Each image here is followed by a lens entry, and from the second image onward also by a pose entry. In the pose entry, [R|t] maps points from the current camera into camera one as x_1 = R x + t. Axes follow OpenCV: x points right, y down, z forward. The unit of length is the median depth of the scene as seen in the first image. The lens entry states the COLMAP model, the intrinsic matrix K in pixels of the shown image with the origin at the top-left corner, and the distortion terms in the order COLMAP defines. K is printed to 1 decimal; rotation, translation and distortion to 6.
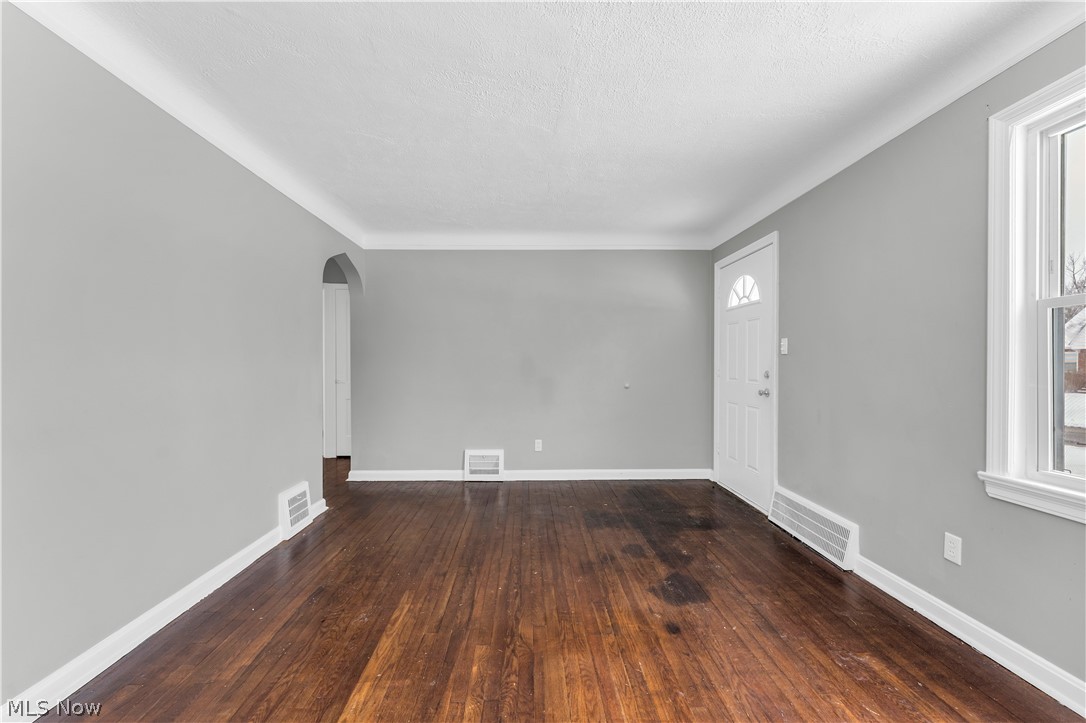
lens RADIAL K [[407.2, 0, 552.6], [0, 407.2, 360.7], [0, 0, 1]] dist [0.001538, -0.000039]
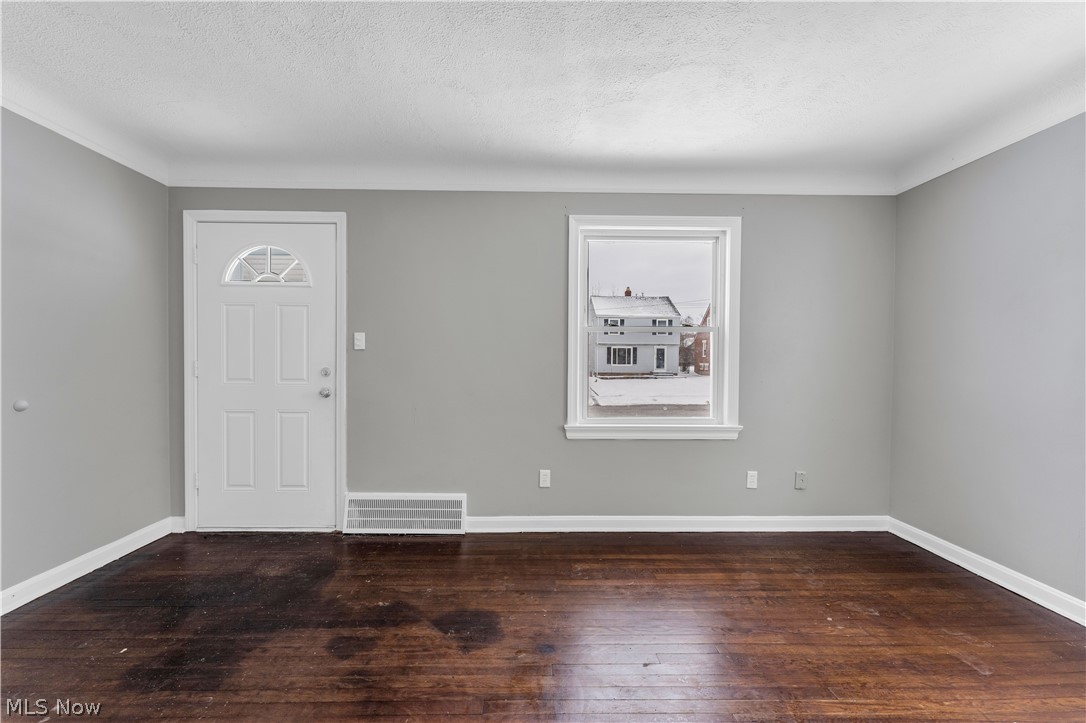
lens RADIAL K [[407.2, 0, 547.2], [0, 407.2, 363.6], [0, 0, 1]] dist [0.001538, -0.000039]
pose [[0.084579, -0.003706, 0.996410, -0.438669], [-0.011814, 0.999919, 0.004722, 0.008514], [-0.996347, -0.012171, 0.084528, 0.663327]]
